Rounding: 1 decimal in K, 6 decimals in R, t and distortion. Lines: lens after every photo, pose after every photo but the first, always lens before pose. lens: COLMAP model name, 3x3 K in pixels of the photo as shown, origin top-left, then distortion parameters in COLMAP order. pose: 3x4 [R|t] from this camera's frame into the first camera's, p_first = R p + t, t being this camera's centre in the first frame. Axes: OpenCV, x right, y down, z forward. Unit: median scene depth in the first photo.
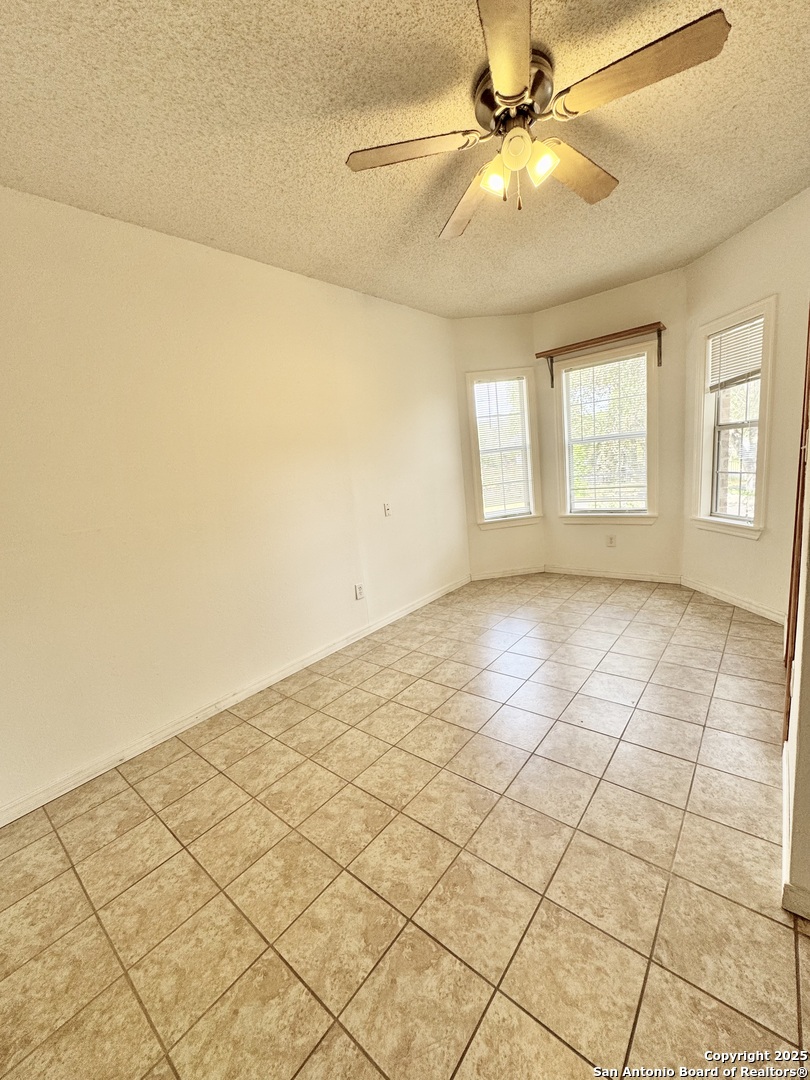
lens RADIAL K [[430.6, 0, 406.3], [0, 430.6, 541.2], [0, 0, 1]] dist [-0.007211, -0.000117]
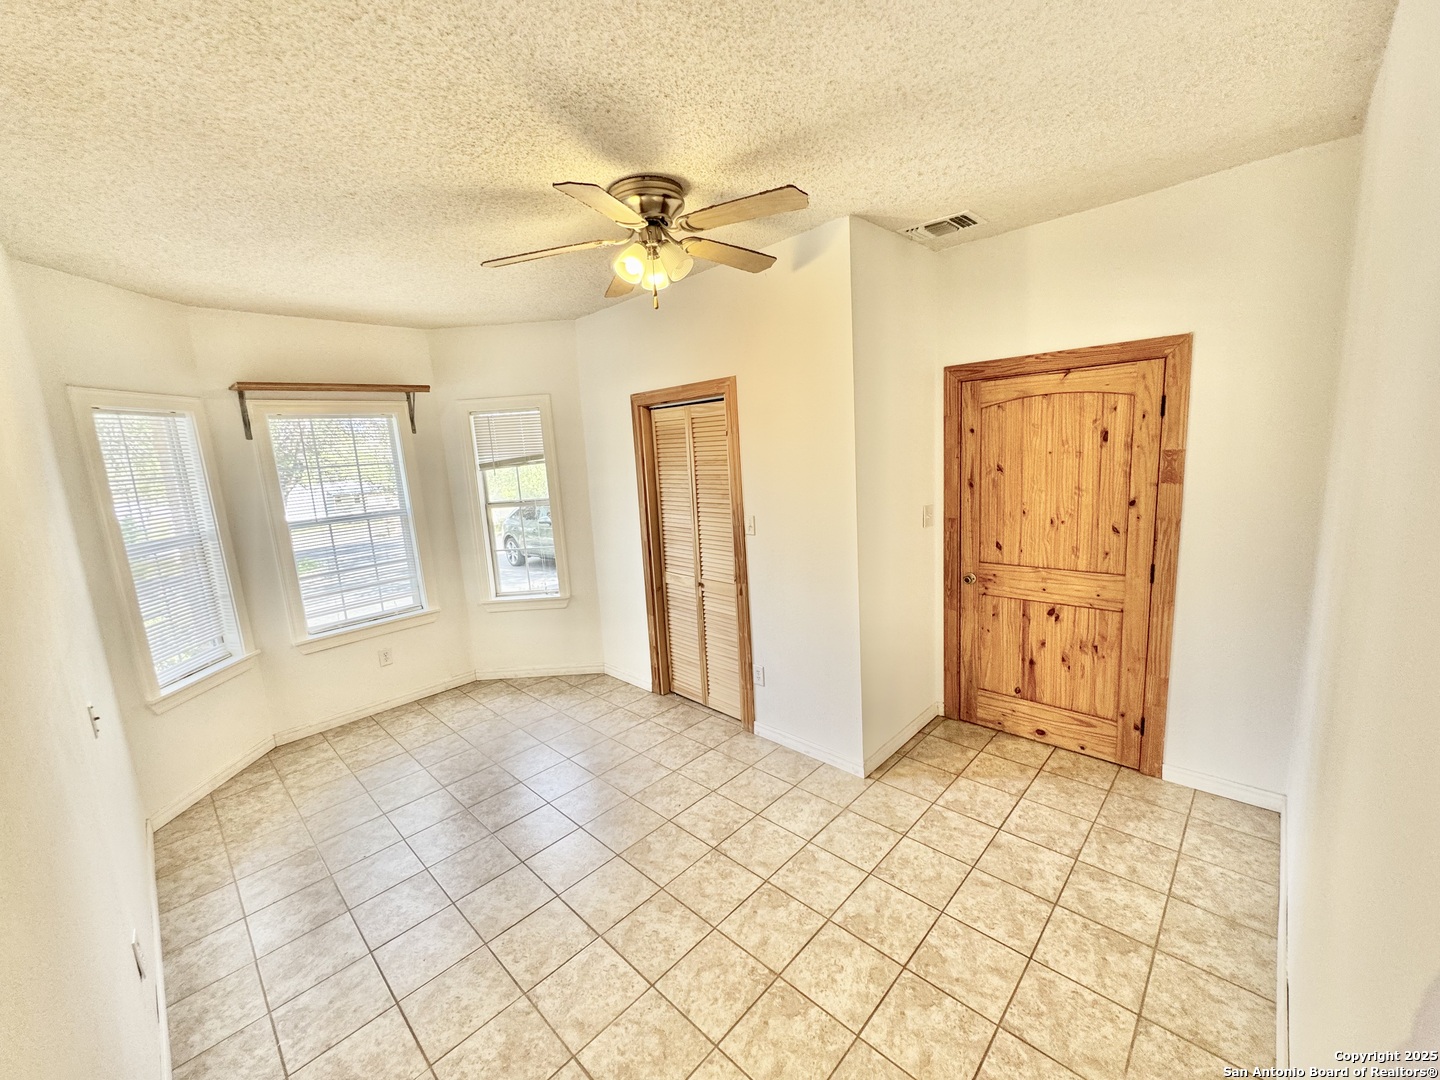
lens RADIAL K [[574.1, 0, 722.0], [0, 574.1, 538.1], [0, 0, 1]] dist [-0.007211, -0.000117]
pose [[0.072216, -0.061651, 0.995482, -0.655178], [0.235500, 0.970921, 0.043046, -0.159048], [-0.969188, 0.231327, 0.084635, 0.503954]]
